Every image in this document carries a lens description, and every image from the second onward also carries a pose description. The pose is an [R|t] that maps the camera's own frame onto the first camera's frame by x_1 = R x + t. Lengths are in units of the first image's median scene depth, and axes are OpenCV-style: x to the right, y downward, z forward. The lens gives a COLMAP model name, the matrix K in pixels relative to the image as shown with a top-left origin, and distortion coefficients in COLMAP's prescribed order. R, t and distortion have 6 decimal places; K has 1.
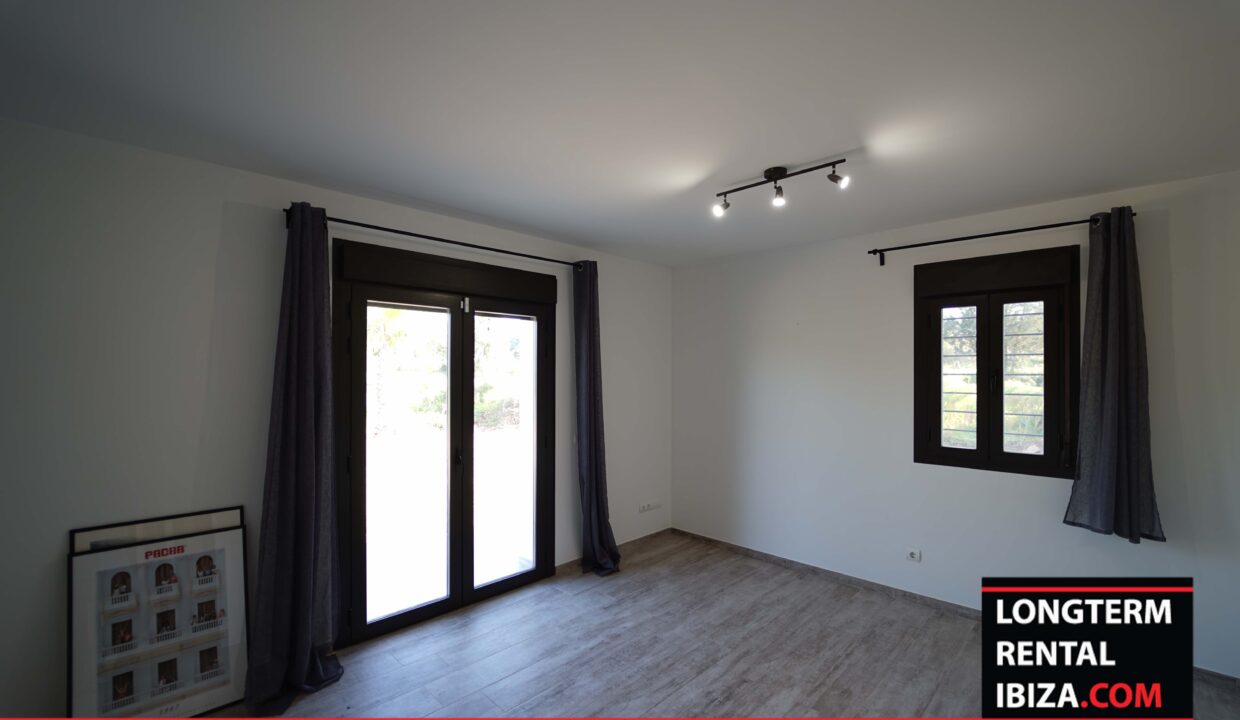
lens RADIAL K [[508.6, 0, 624.1], [0, 508.6, 372.1], [0, 0, 1]] dist [-0.023340, 0.000512]
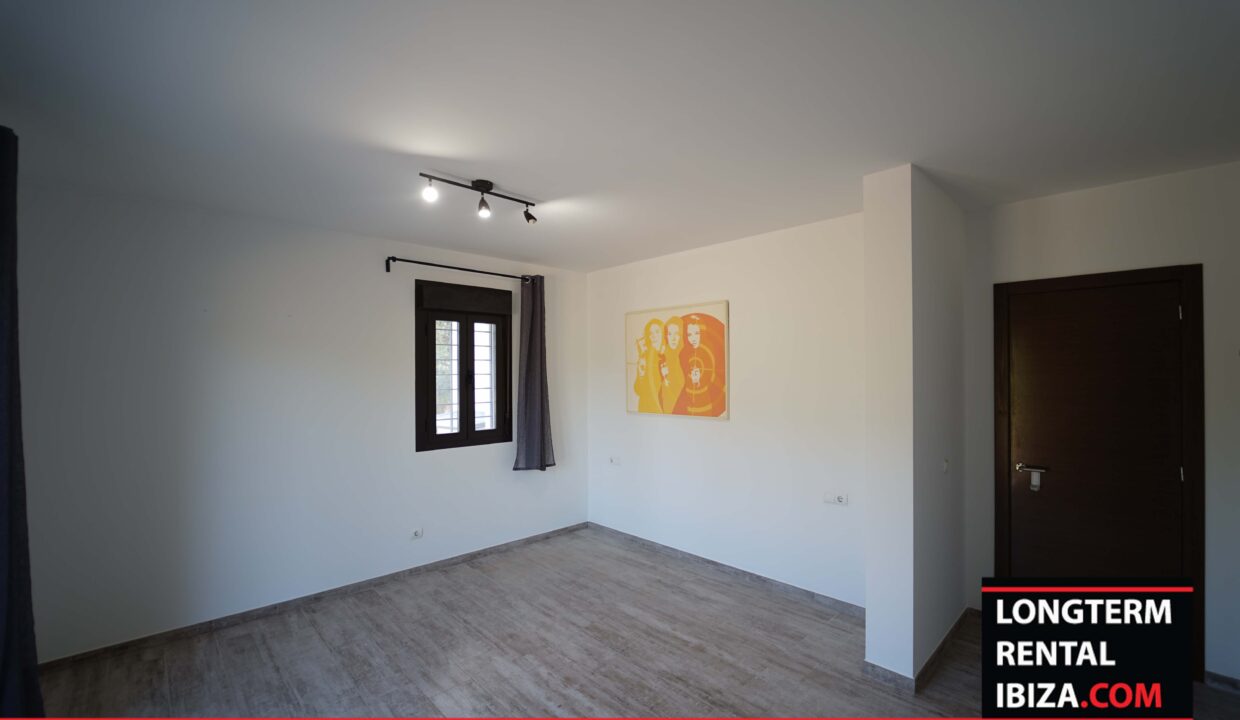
lens RADIAL K [[508.6, 0, 624.1], [0, 508.6, 372.1], [0, 0, 1]] dist [-0.023340, 0.000512]
pose [[0.029360, -0.001696, 0.999567, -0.602032], [0.005683, 0.999983, 0.001530, -0.001136], [-0.999553, 0.005635, 0.029369, 0.536765]]
